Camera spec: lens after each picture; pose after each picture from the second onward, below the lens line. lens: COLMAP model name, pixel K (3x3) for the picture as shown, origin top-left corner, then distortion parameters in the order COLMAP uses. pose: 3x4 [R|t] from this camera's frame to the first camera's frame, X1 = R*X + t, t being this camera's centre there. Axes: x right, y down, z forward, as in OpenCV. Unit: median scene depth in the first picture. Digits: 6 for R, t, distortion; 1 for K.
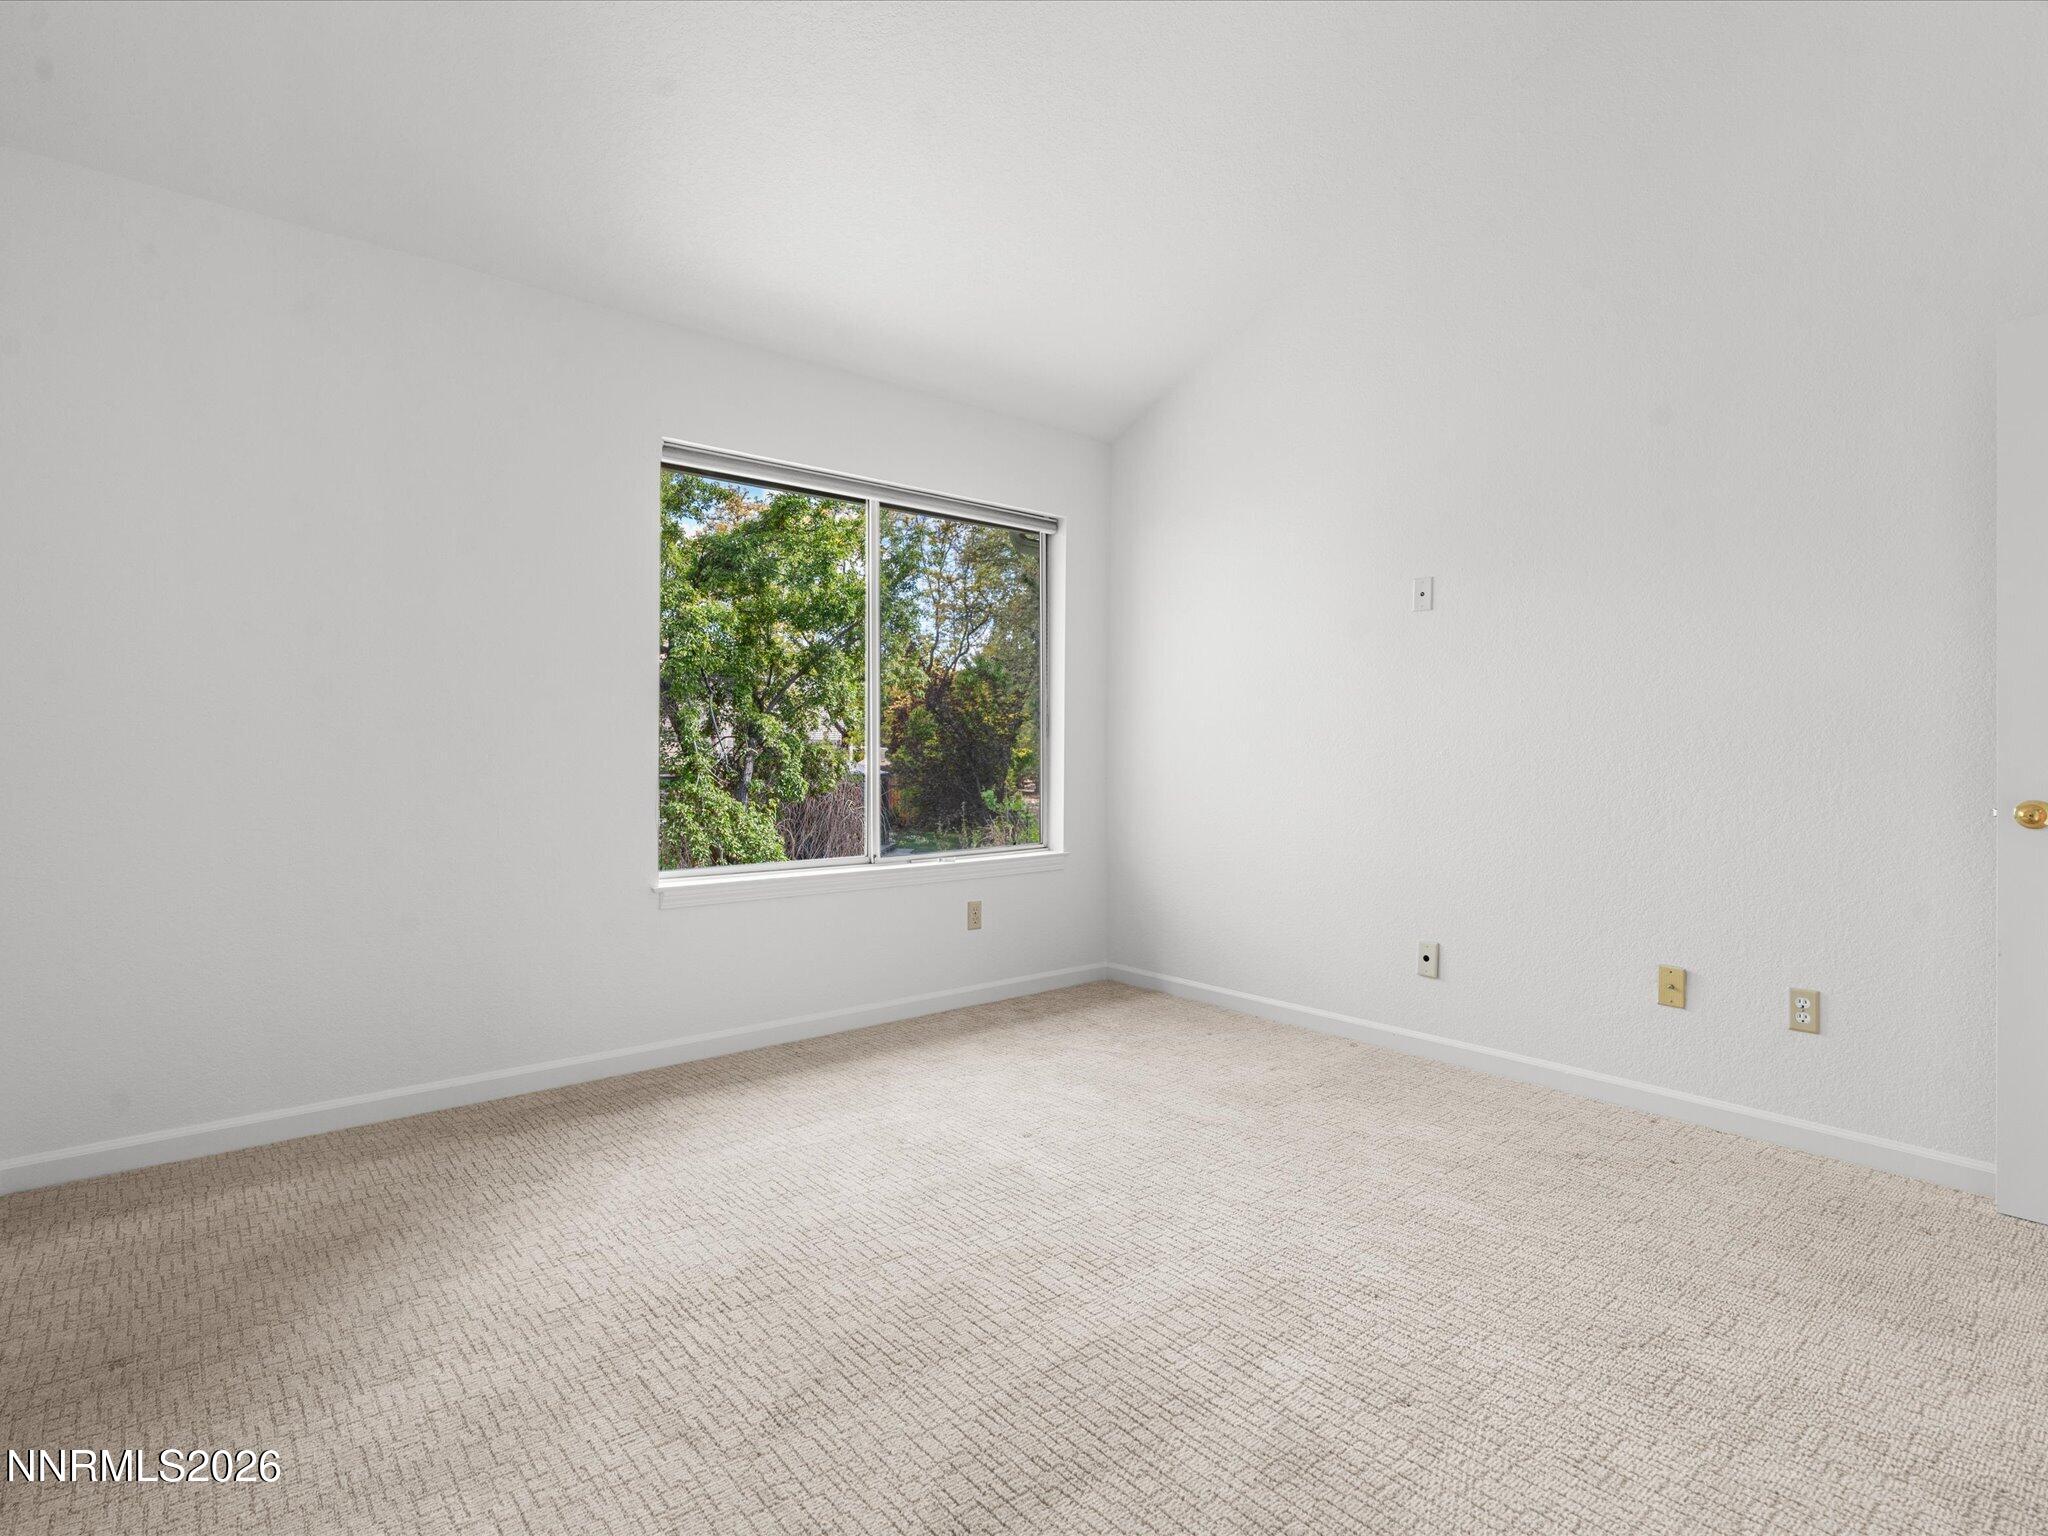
lens RADIAL K [[1029.6, 0, 992.0], [0, 1029.6, 770.4], [0, 0, 1]] dist [-0.001828, 0.001119]
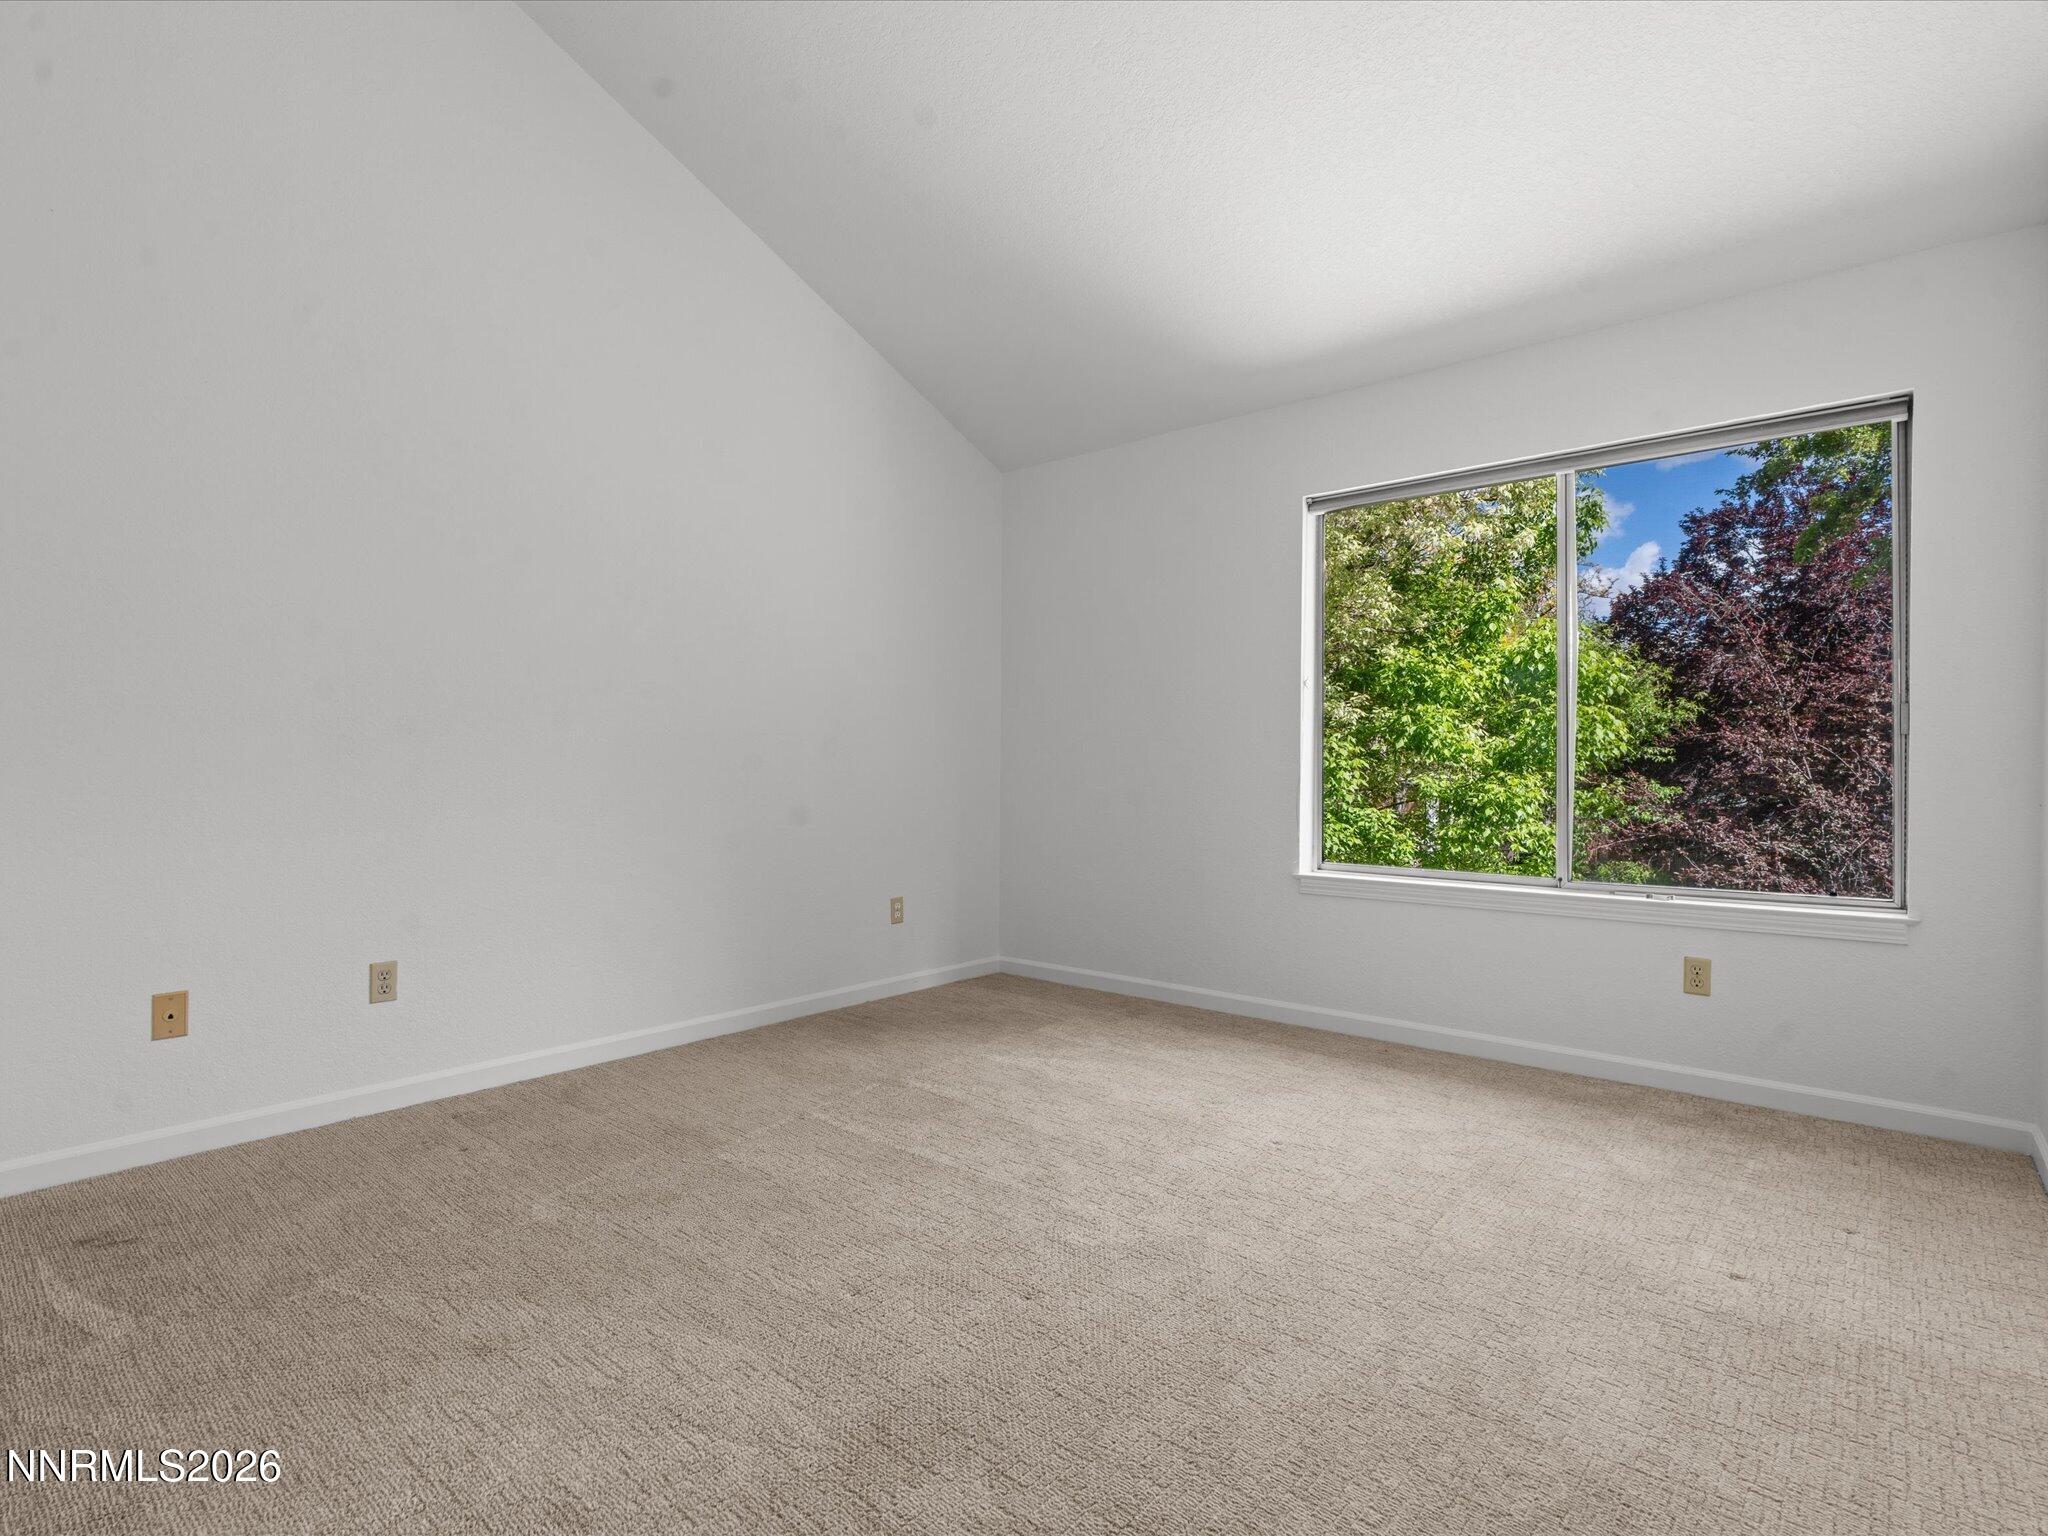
lens RADIAL K [[1029.6, 0, 992.0], [0, 1029.6, 770.4], [0, 0, 1]] dist [-0.001828, 0.001119]
pose [[0.166719, 0.009805, -0.985956, 0.699526], [-0.015029, 0.999860, 0.007402, -0.009323], [0.985890, 0.013584, 0.166843, 0.394068]]
